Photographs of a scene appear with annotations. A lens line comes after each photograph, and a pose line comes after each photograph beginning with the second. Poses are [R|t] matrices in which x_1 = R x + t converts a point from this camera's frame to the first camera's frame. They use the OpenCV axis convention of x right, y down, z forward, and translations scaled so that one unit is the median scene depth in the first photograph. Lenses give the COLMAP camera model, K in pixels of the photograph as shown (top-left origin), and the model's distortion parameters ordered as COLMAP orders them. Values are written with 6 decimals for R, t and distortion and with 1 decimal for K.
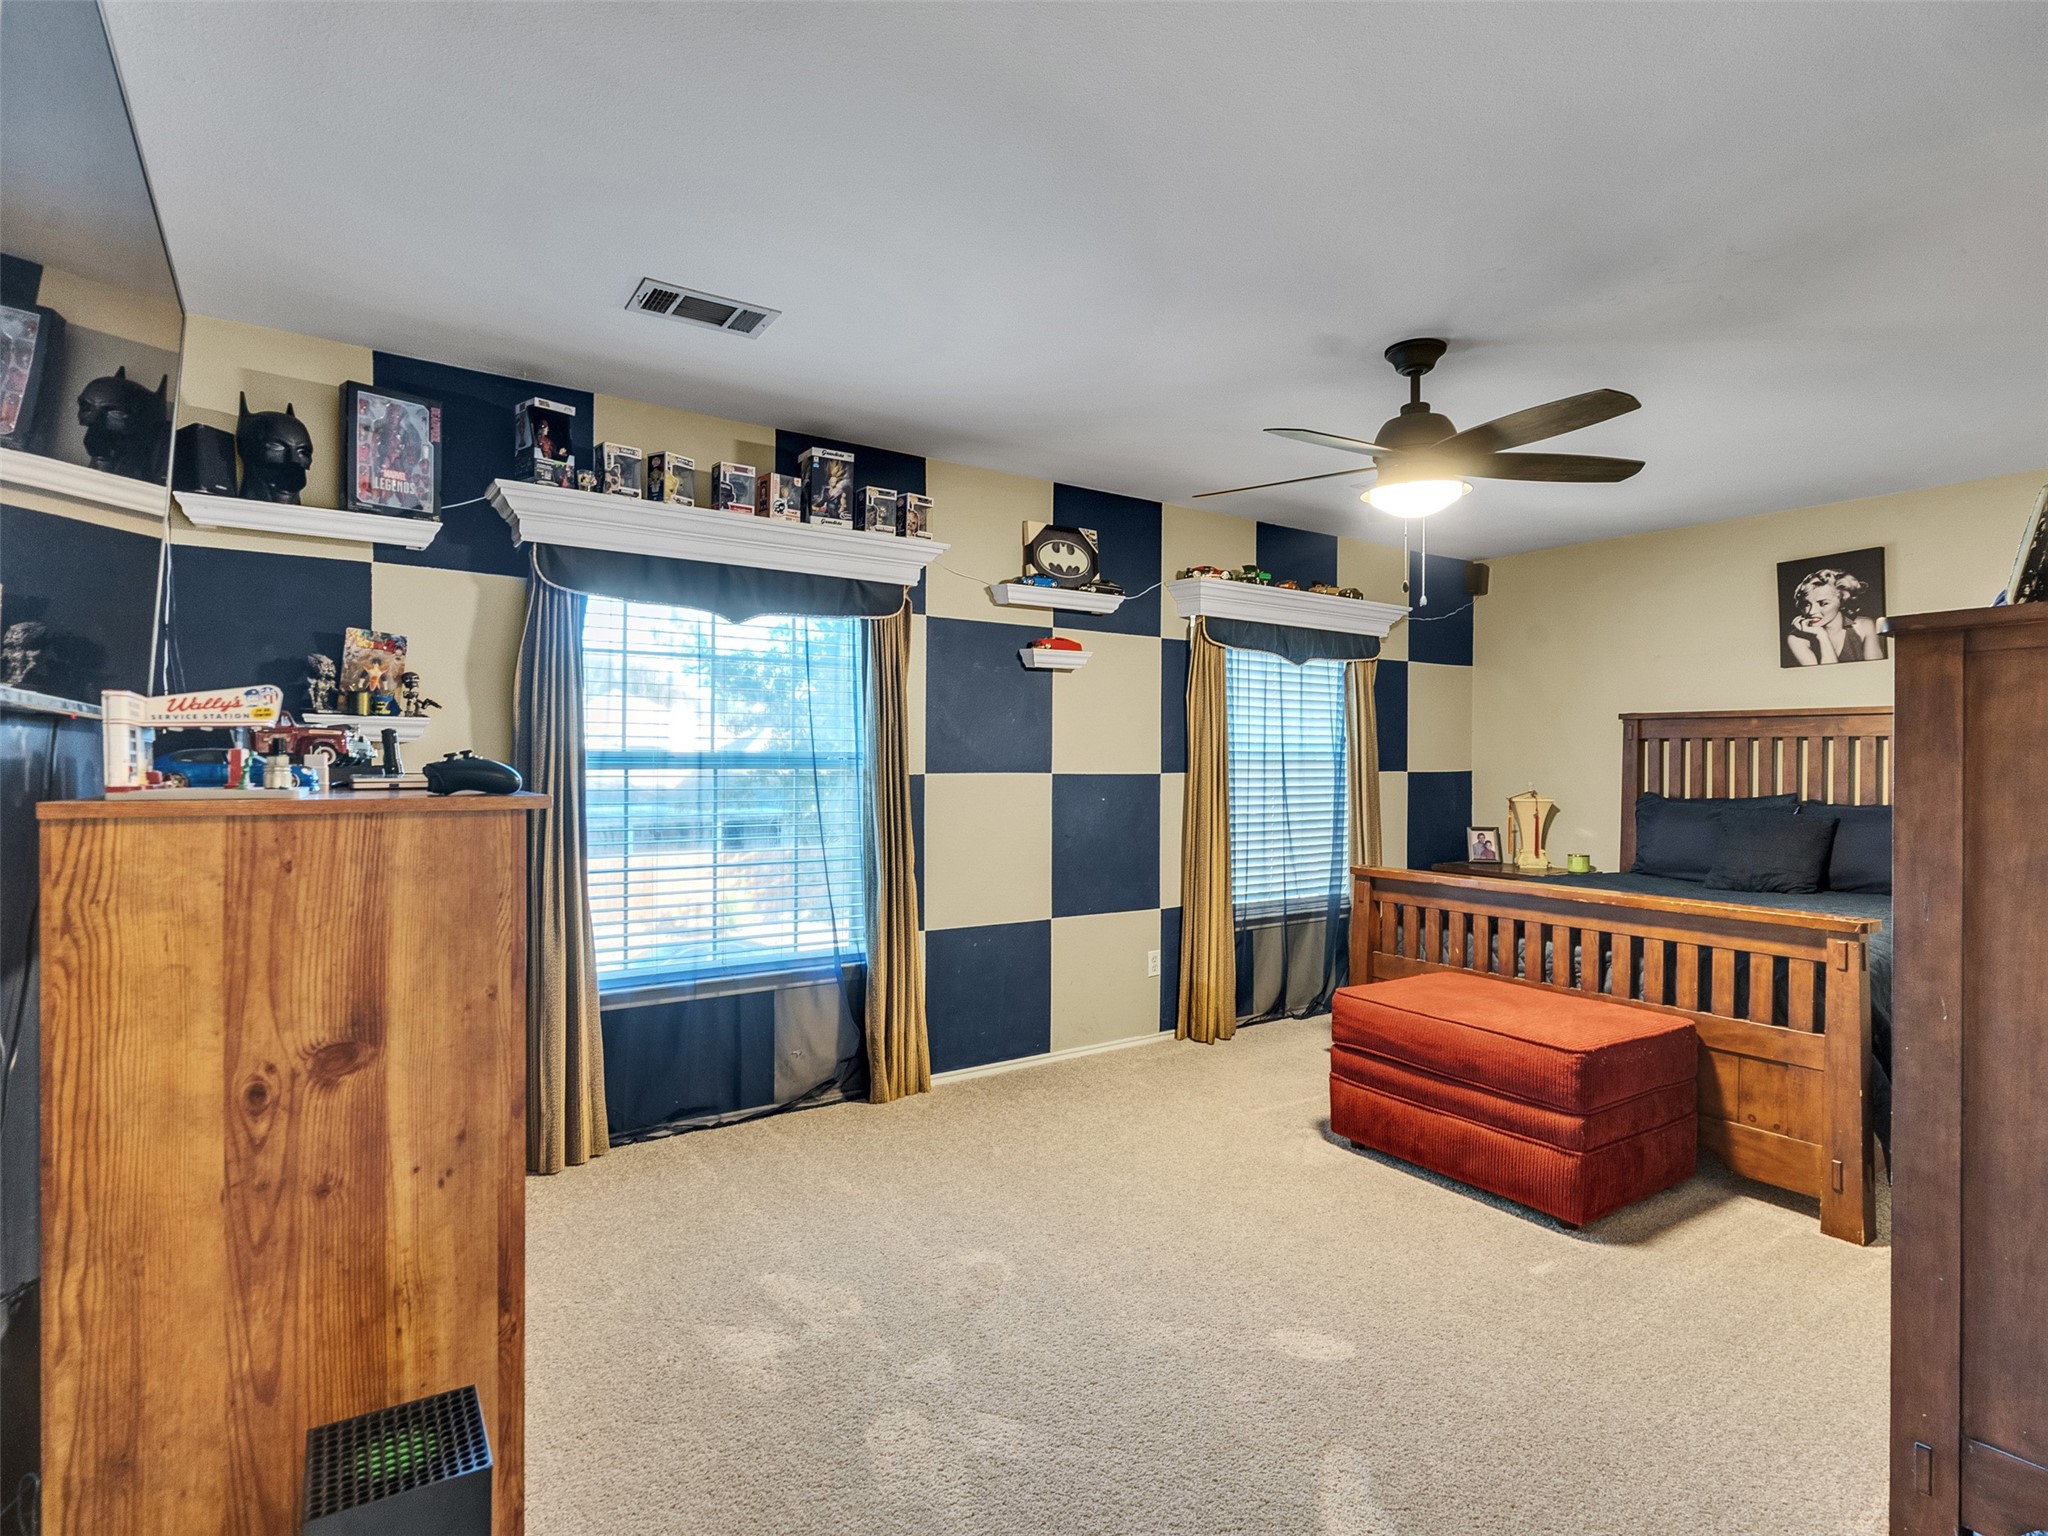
lens RADIAL K [[1045.7, 0, 1010.0], [0, 1045.7, 766.0], [0, 0, 1]] dist [0.003242, 0.002707]
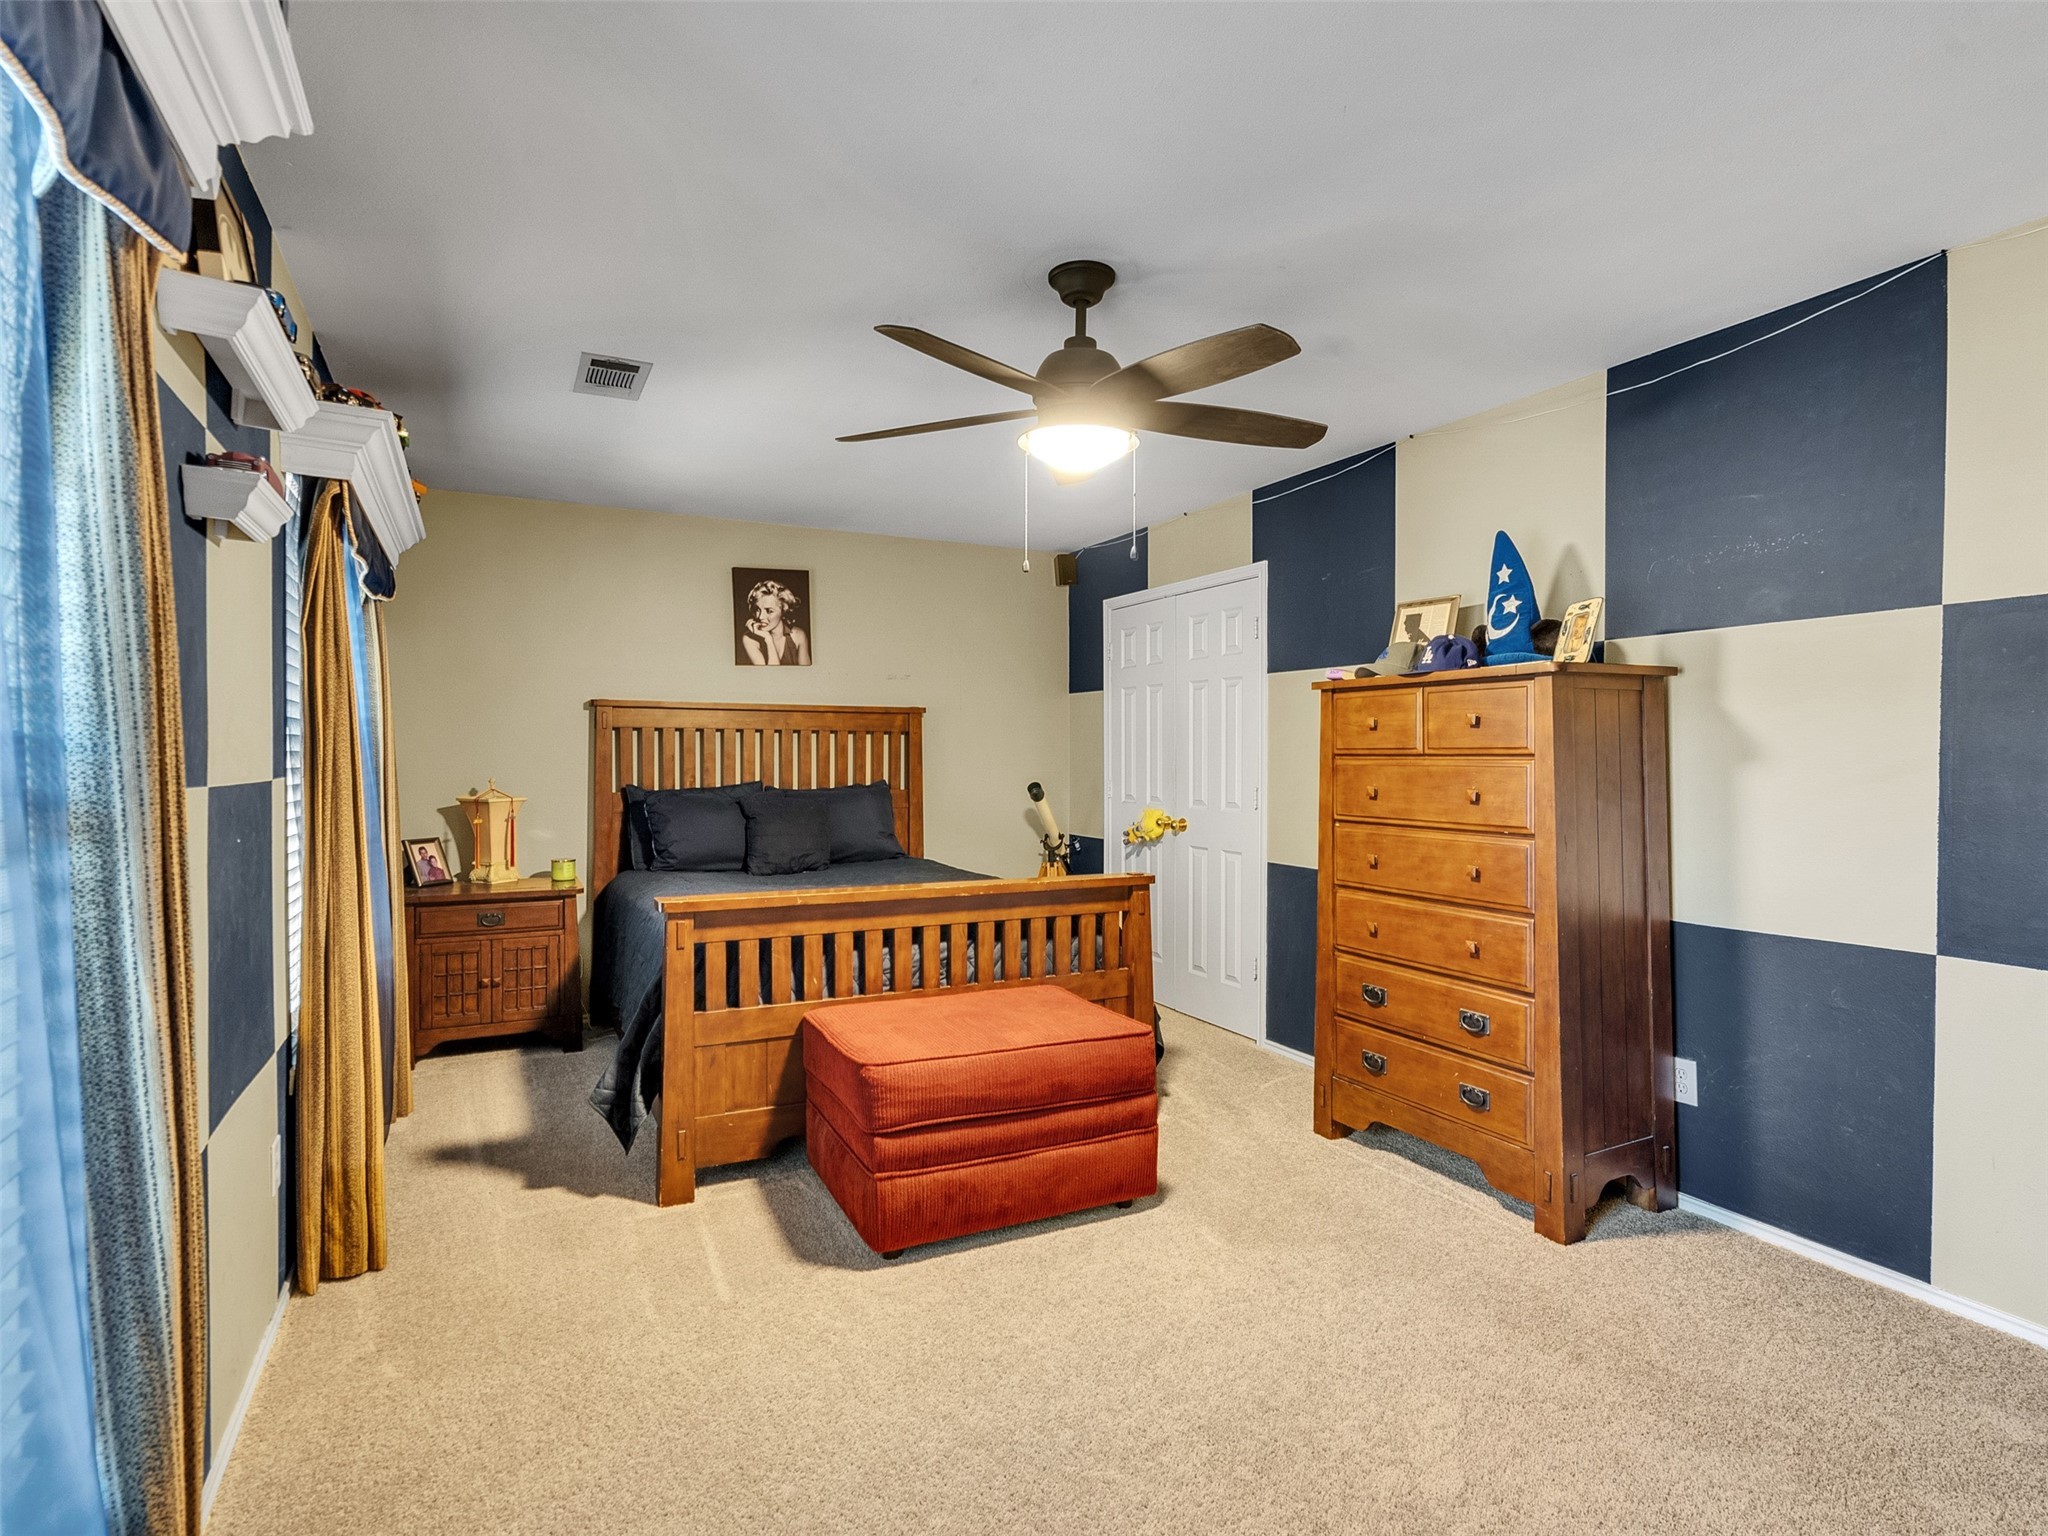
lens RADIAL K [[1045.7, 0, 1010.0], [0, 1045.7, 766.0], [0, 0, 1]] dist [0.003242, 0.002707]
pose [[0.133954, -0.014551, 0.990881, -0.307355], [0.004267, 0.999891, 0.014107, -0.003924], [-0.990978, 0.002339, 0.134002, 0.606914]]
